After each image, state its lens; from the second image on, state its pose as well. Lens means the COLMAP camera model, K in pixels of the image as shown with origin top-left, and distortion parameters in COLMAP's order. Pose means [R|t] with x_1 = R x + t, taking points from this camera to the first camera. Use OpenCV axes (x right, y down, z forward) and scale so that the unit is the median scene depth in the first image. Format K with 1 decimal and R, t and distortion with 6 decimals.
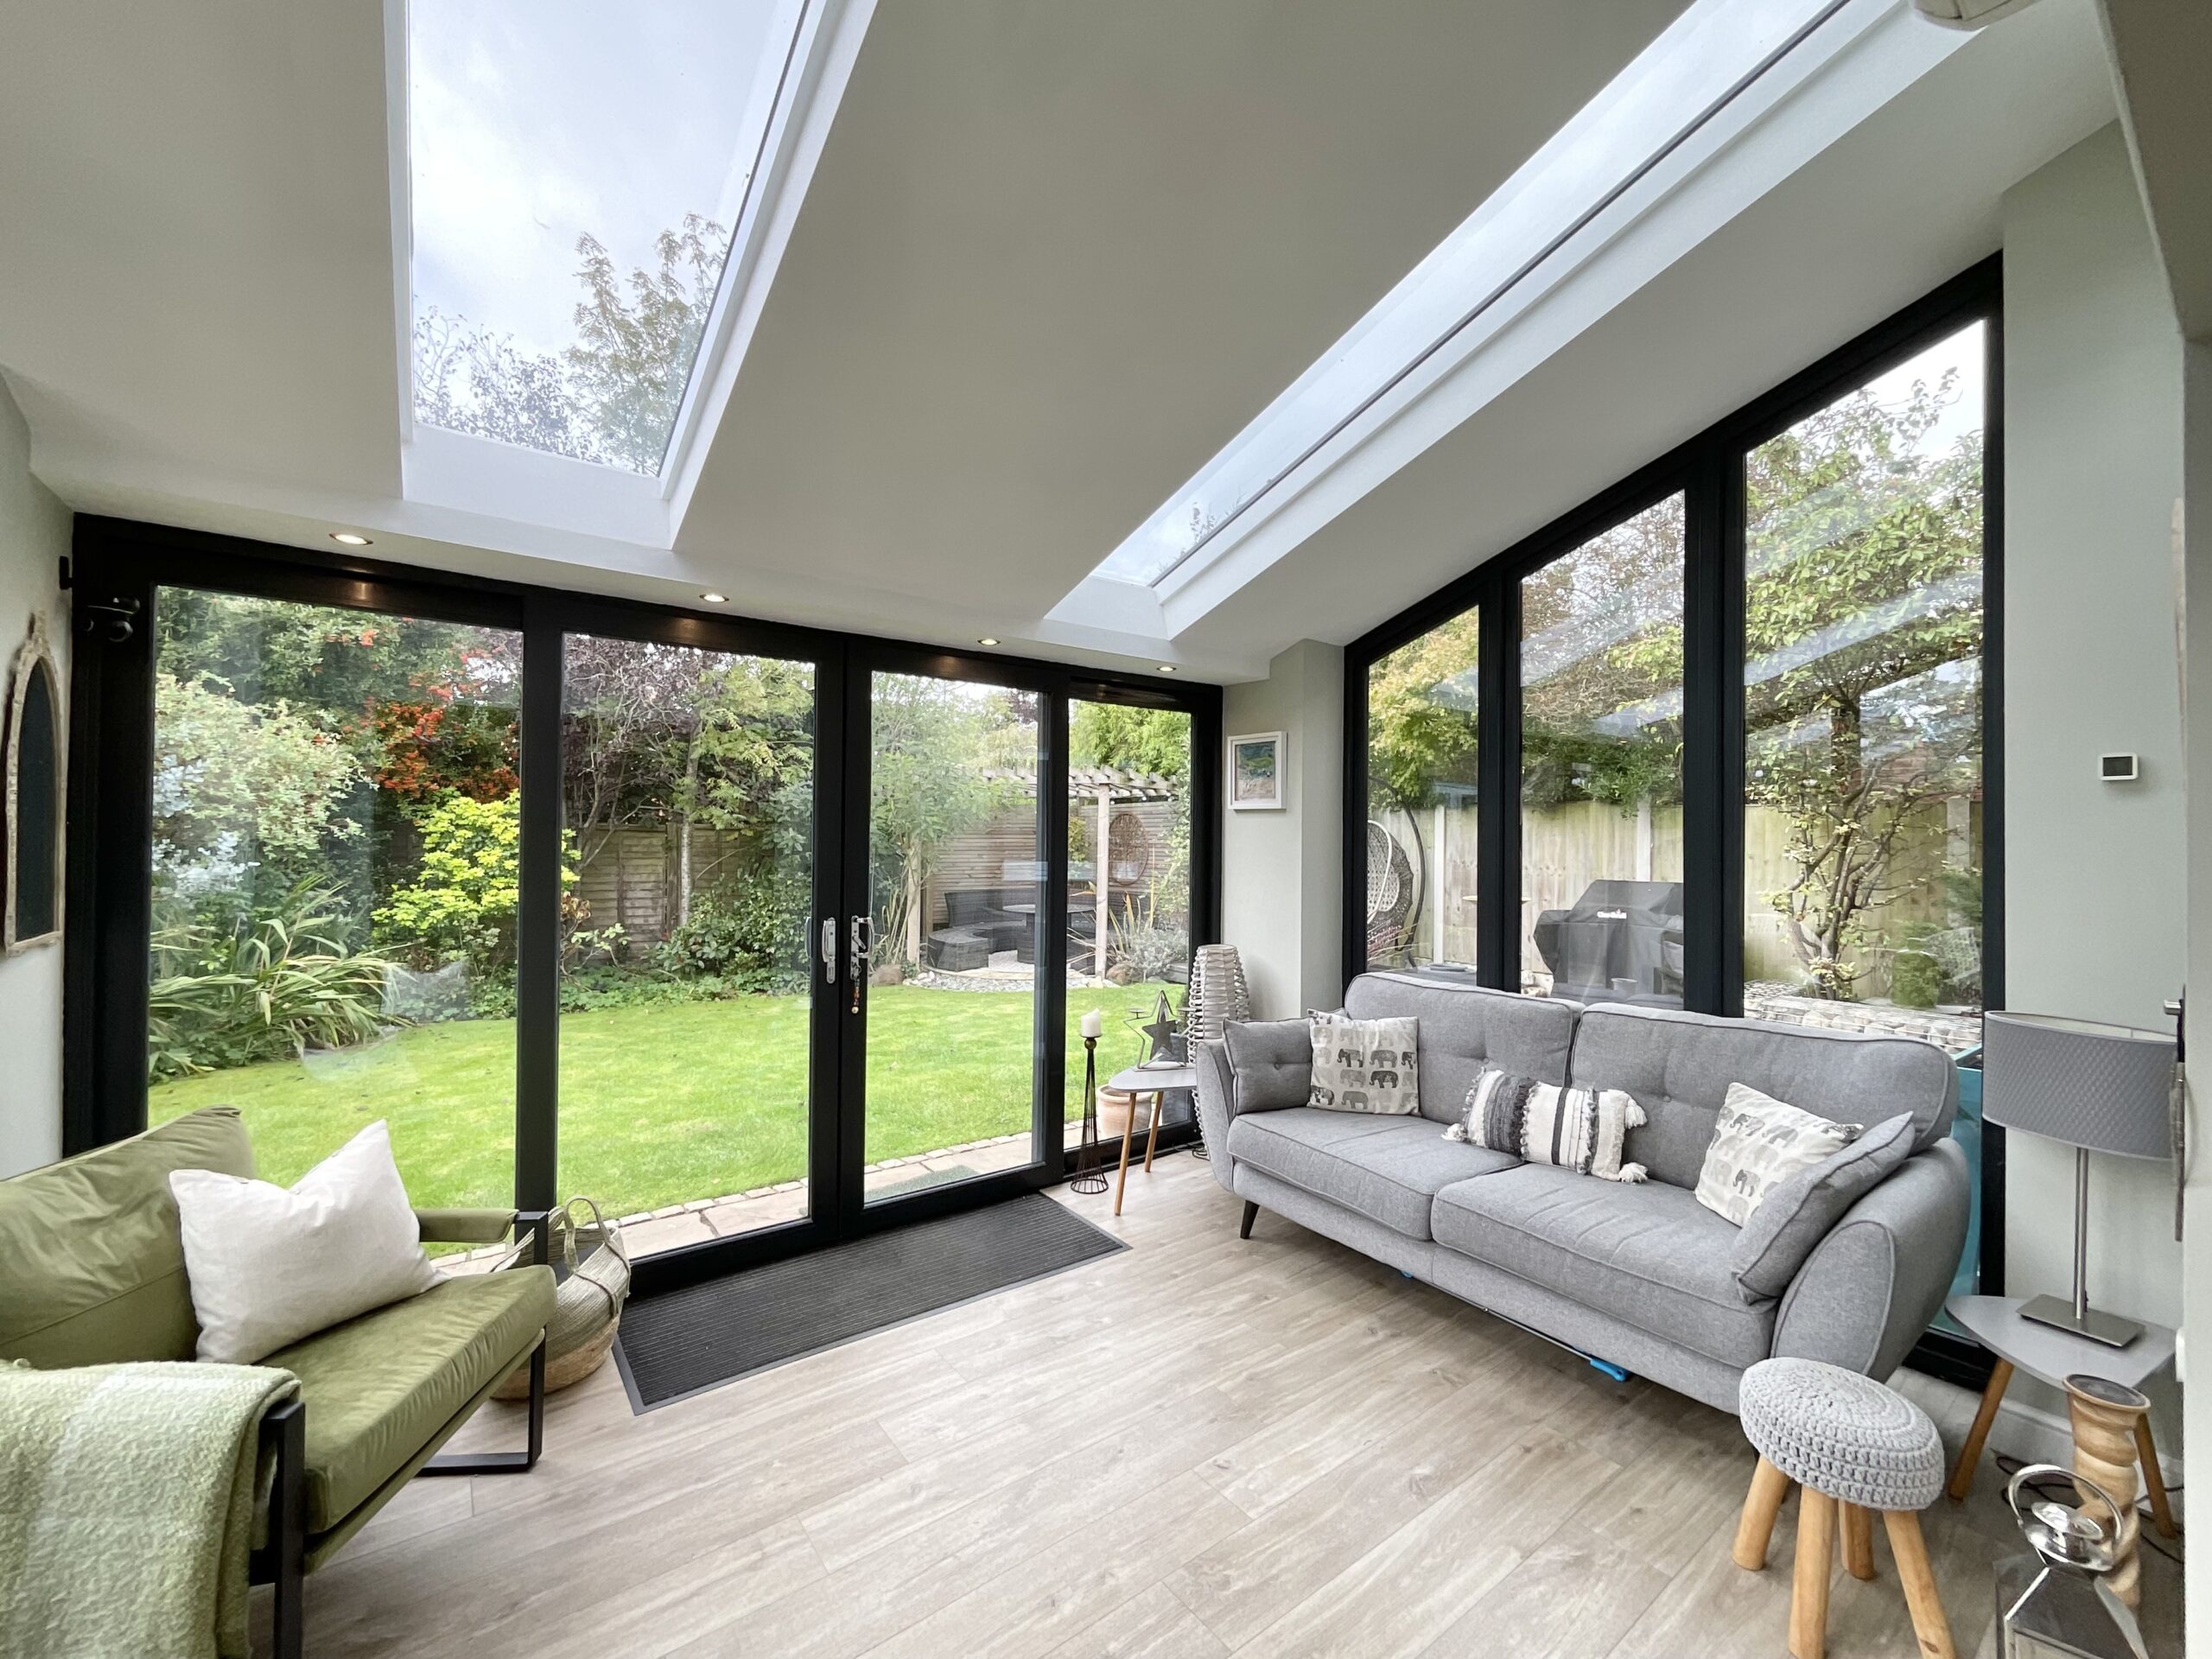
lens RADIAL K [[901.7, 0, 1111.8], [0, 901.7, 832.5], [0, 0, 1]] dist [-0.001173, -0.000418]
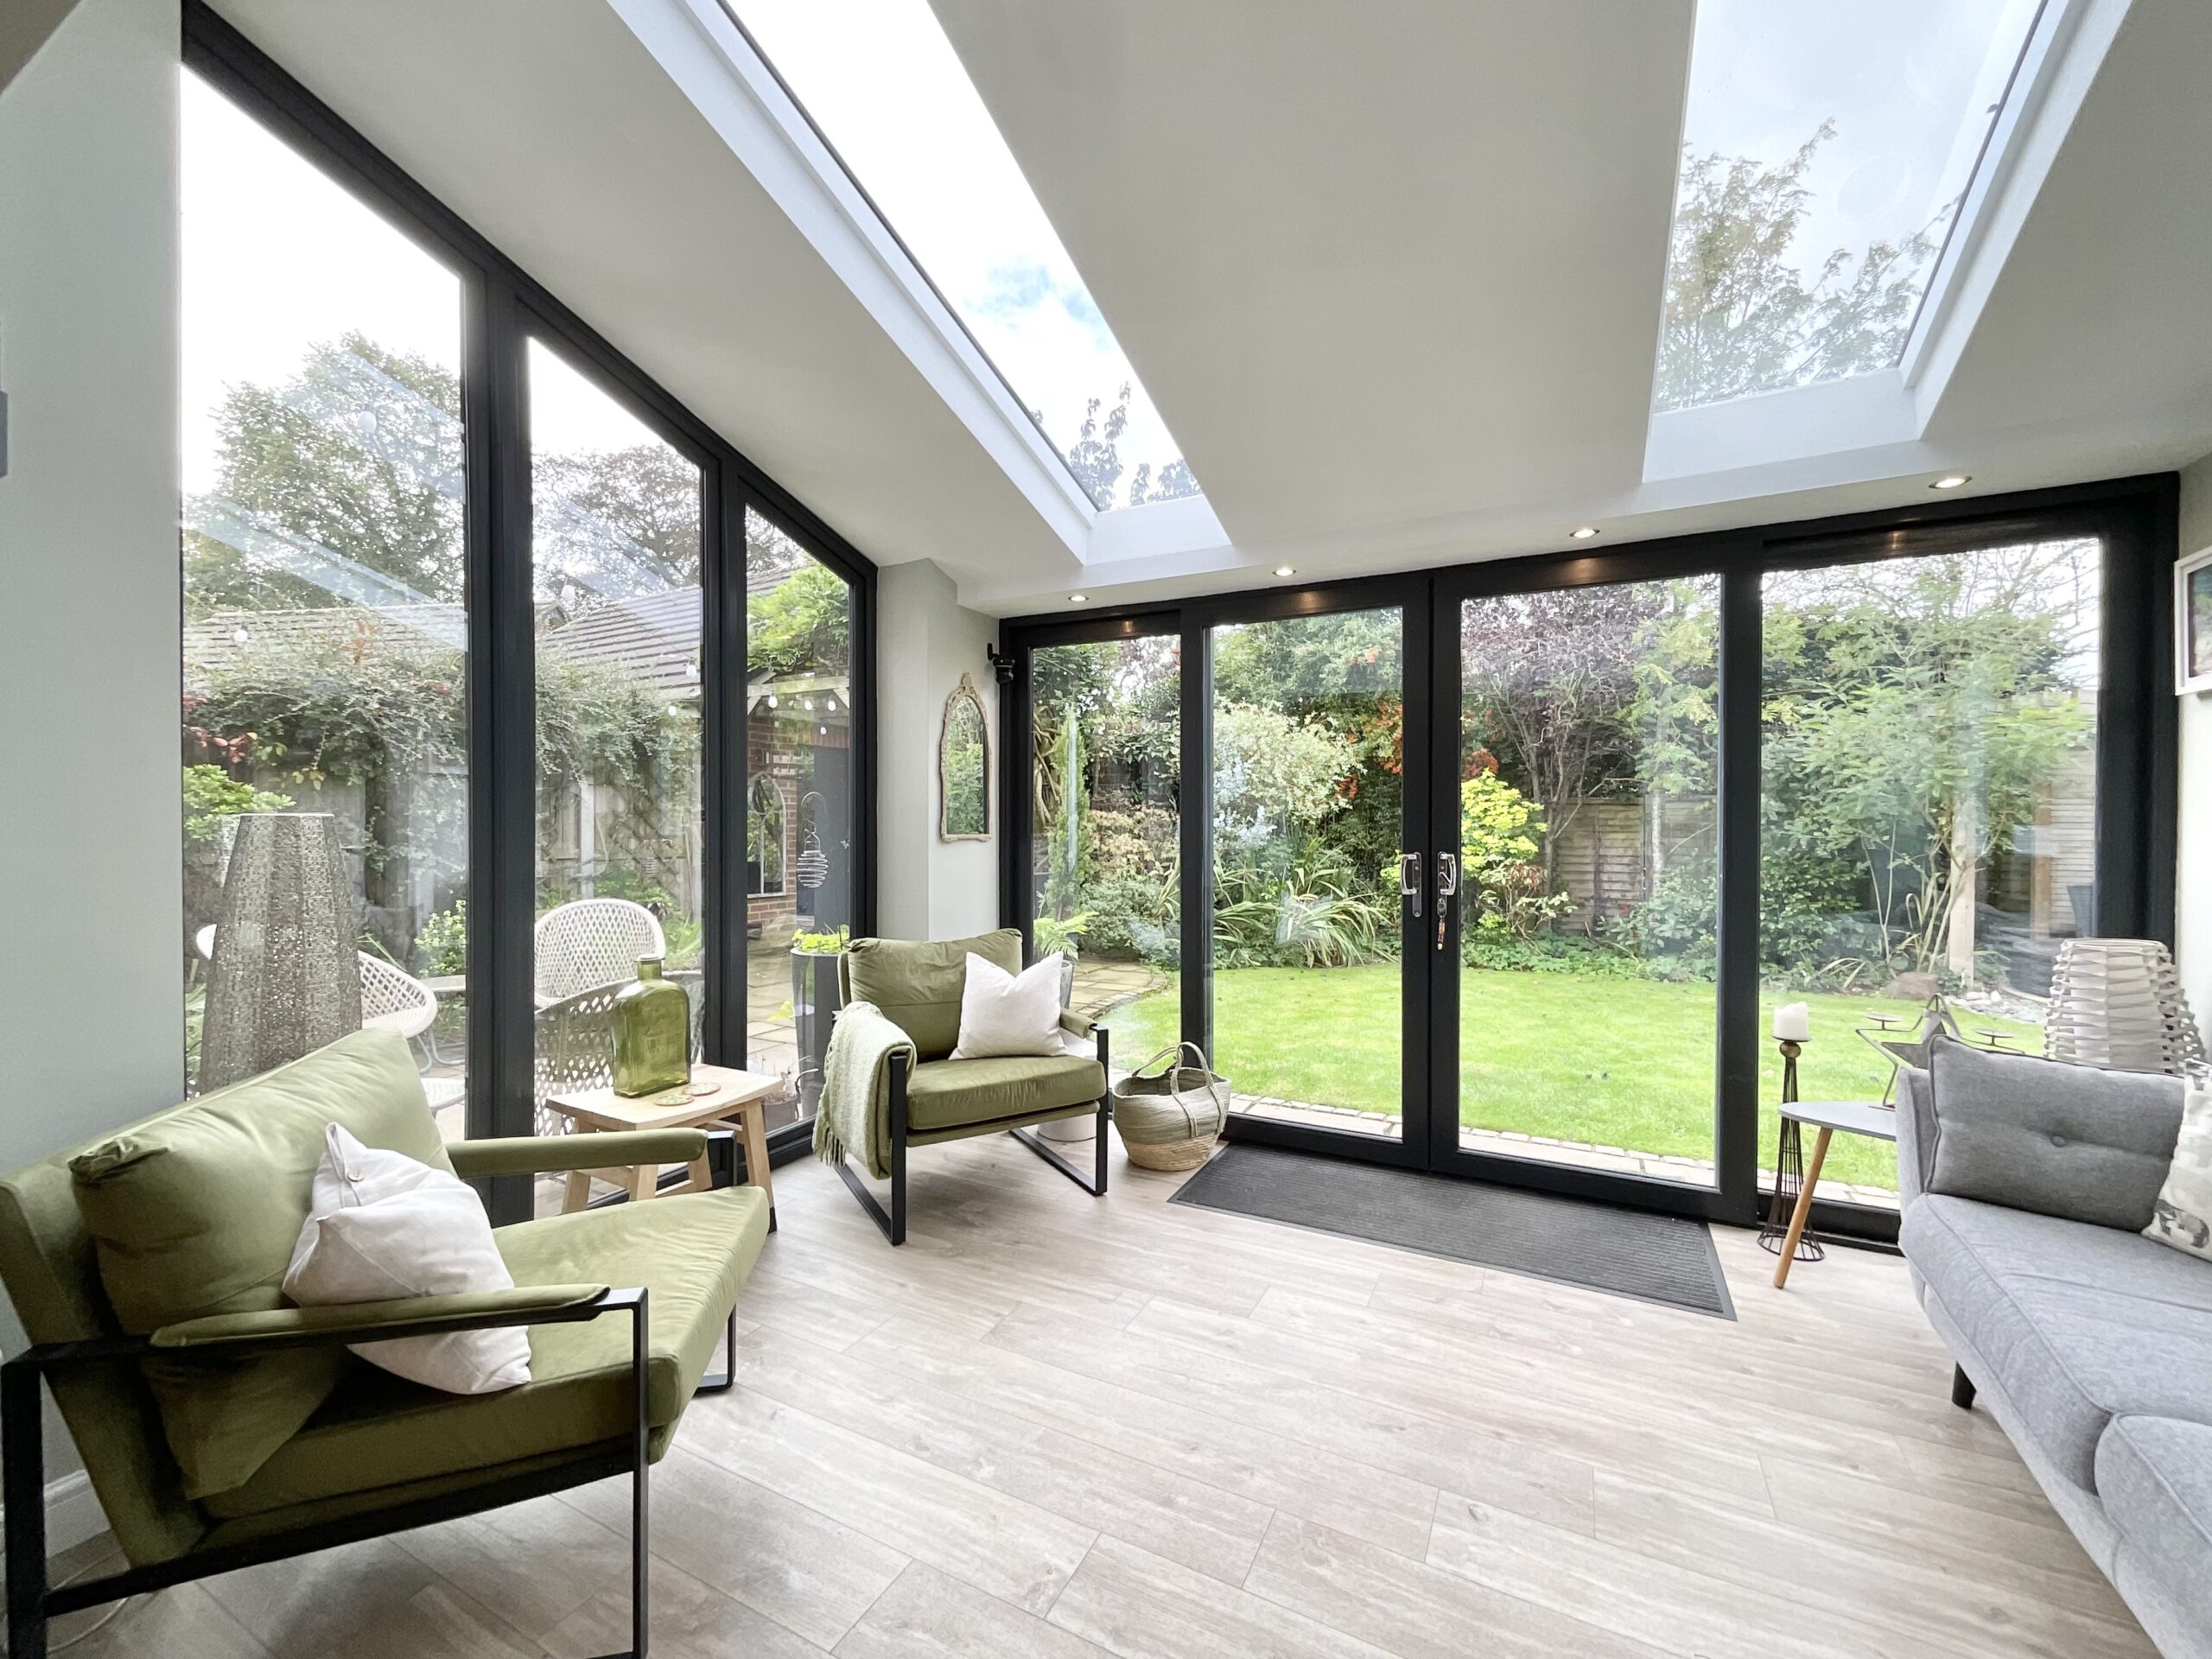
lens RADIAL K [[906.3, 0, 1106.1], [0, 906.3, 830.9], [0, 0, 1]] dist [-0.001042, 0.003115]
pose [[0.429652, -0.002773, -0.902990, 0.253681], [0.012277, 0.999921, 0.002771, 0.034411], [0.902911, -0.012277, 0.429652, 0.132980]]
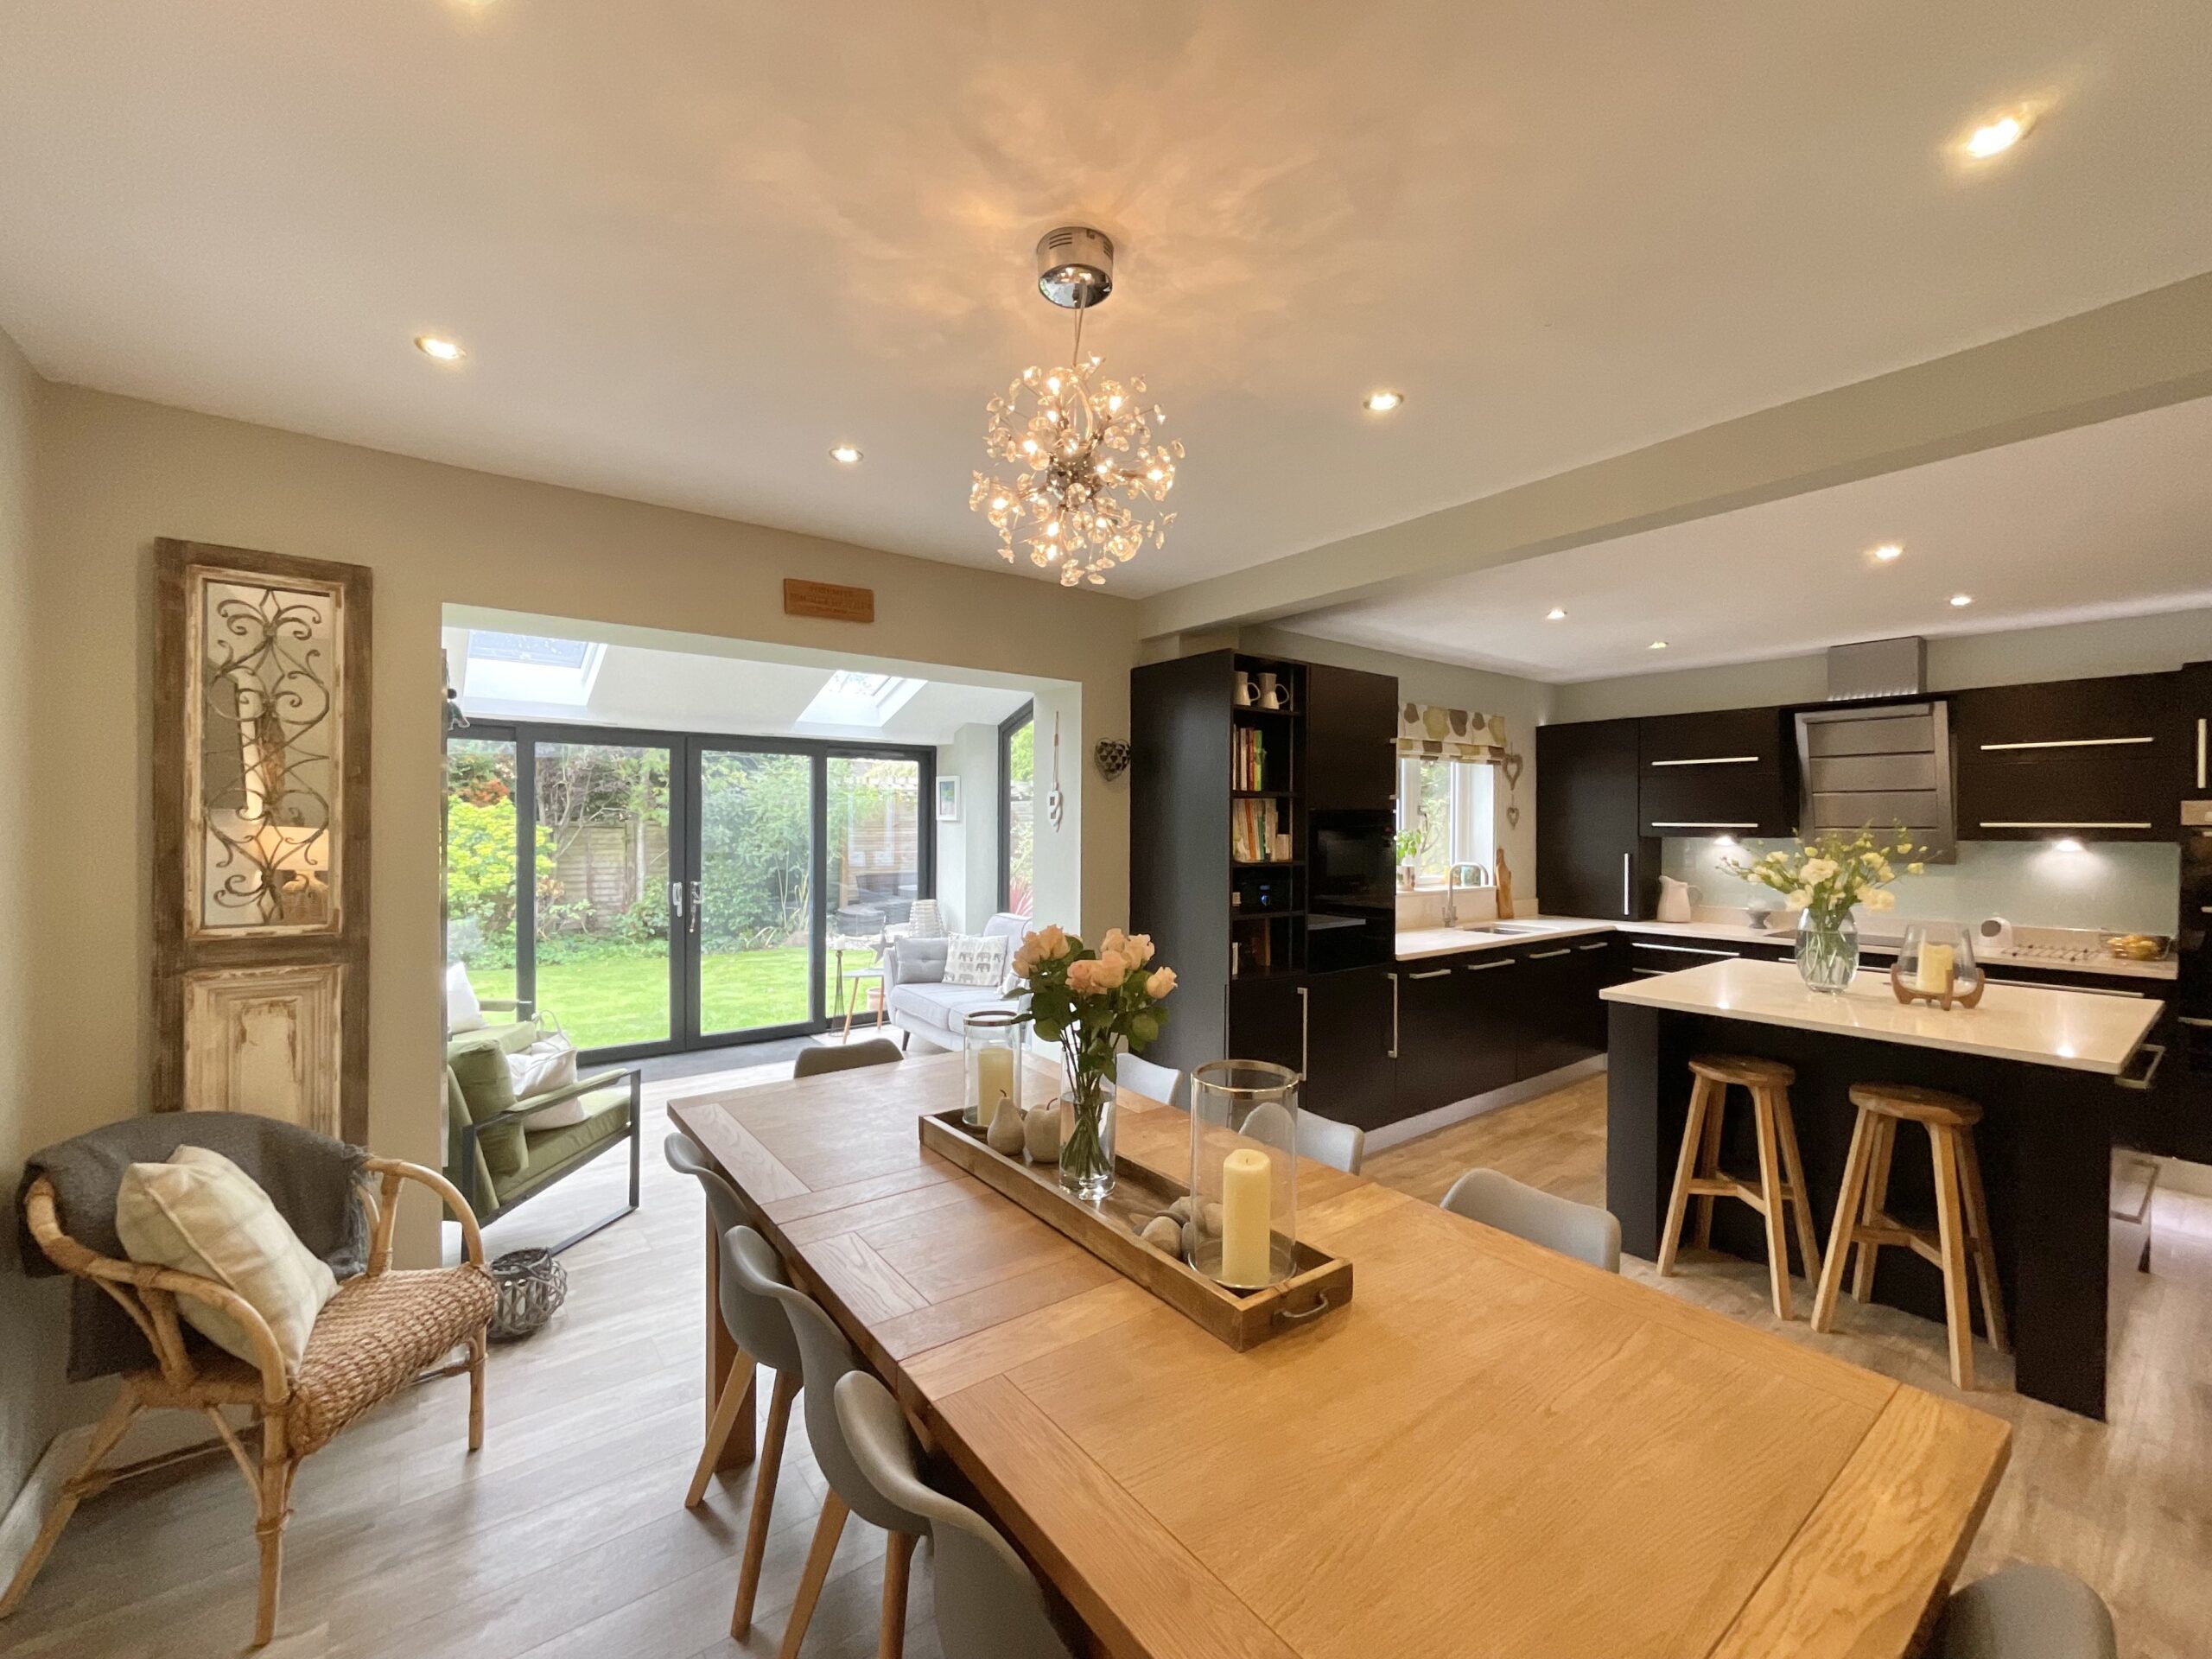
lens RADIAL K [[901.7, 0, 1111.8], [0, 901.7, 832.5], [0, 0, 1]] dist [-0.001173, -0.000418]
pose [[0.999904, -0.005510, 0.012690, 0.318040], [0.005314, 0.999867, 0.015421, -0.019026], [-0.012773, -0.015352, 0.999801, -0.502657]]
